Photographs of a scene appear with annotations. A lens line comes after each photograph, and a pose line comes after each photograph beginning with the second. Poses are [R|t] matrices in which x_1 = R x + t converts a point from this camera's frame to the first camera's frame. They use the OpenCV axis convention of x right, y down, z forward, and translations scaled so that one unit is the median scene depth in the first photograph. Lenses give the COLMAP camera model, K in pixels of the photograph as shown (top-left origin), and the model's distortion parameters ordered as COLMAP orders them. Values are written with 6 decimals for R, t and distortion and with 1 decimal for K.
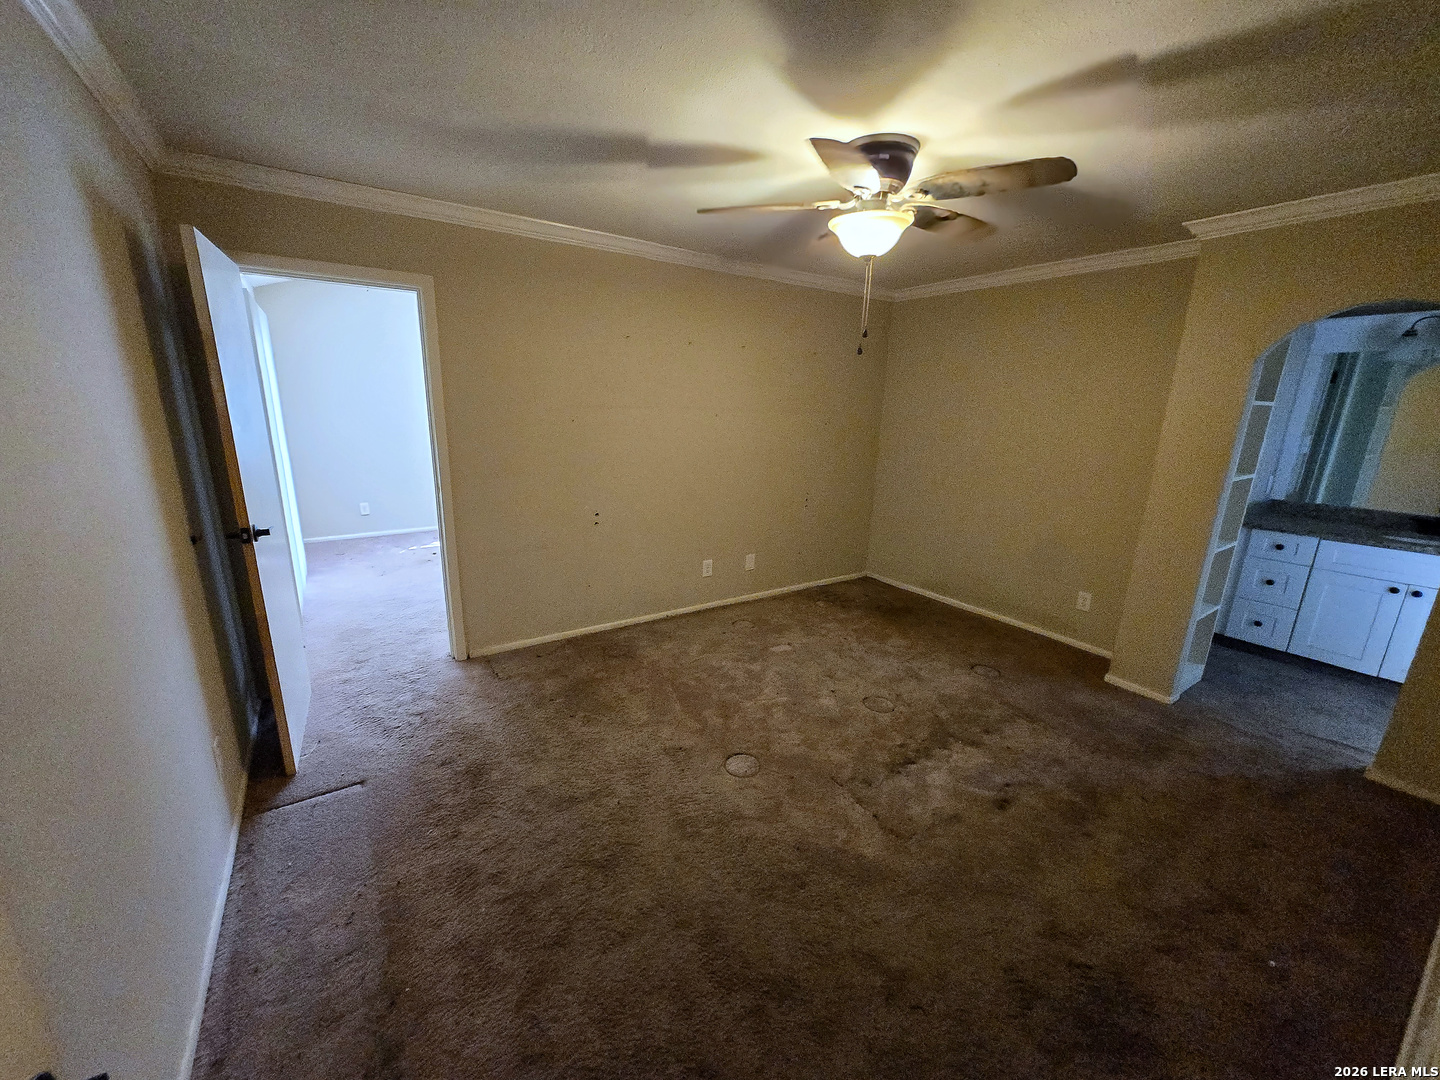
lens RADIAL K [[563.8, 0, 712.3], [0, 563.8, 543.0], [0, 0, 1]] dist [0.005070, -0.001367]
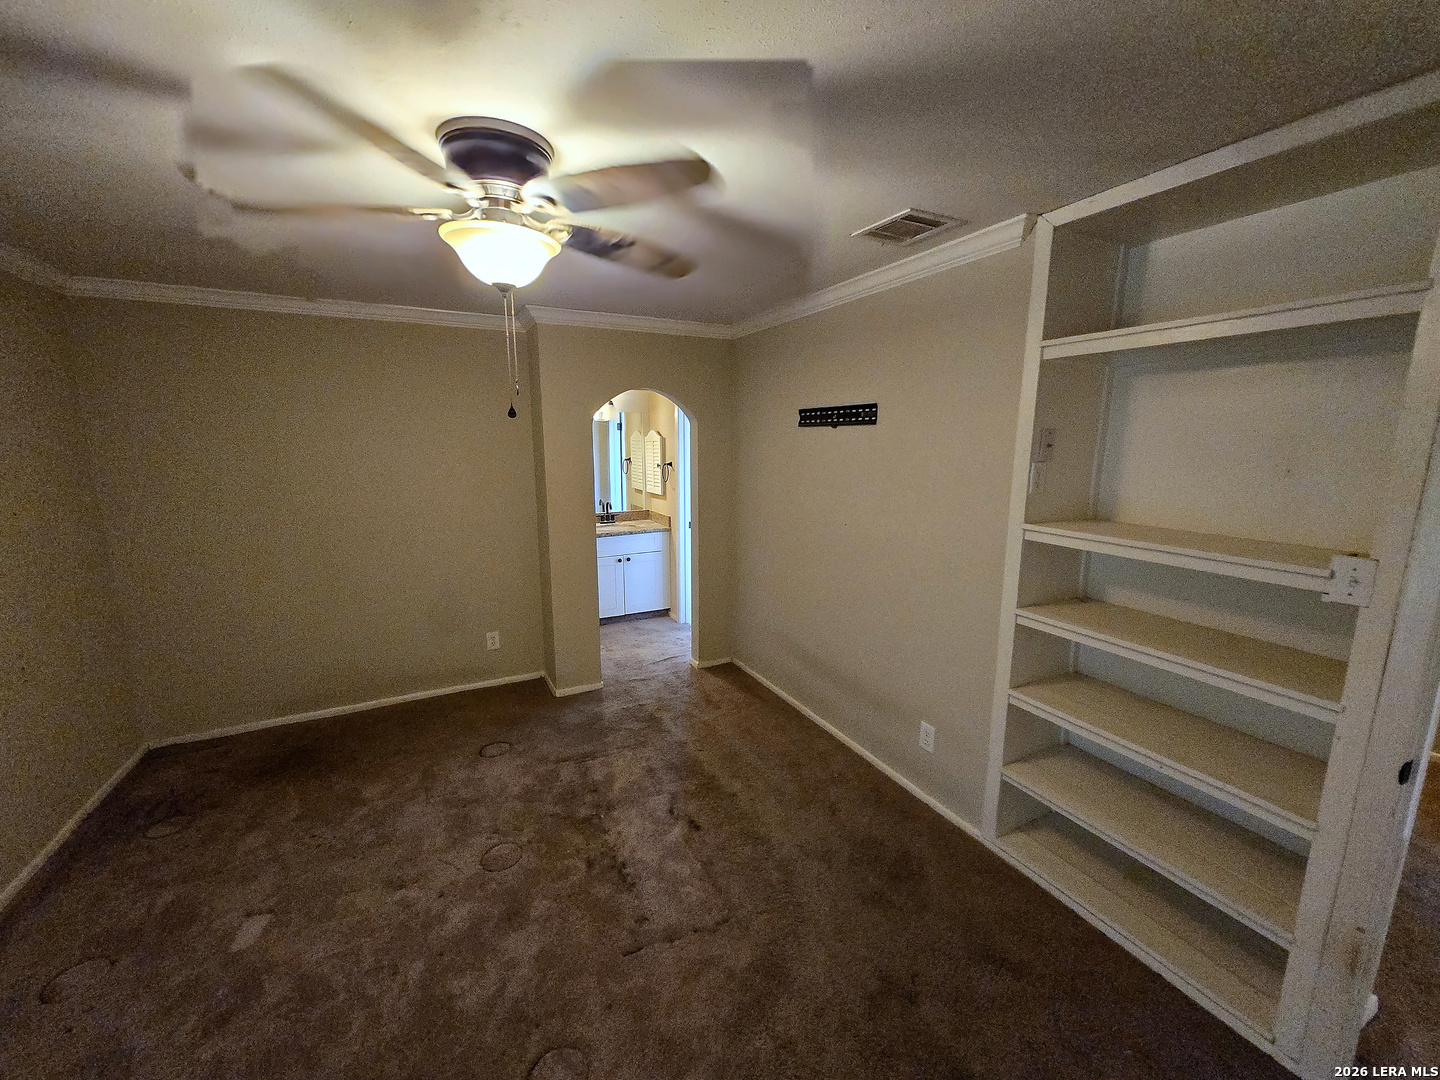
lens RADIAL K [[563.8, 0, 715.5], [0, 563.8, 540.5], [0, 0, 1]] dist [0.005070, -0.001367]
pose [[0.122905, -0.198354, 0.972394, -0.312322], [0.247104, 0.955080, 0.163590, -0.168029], [-0.961163, 0.220176, 0.166398, 0.473937]]
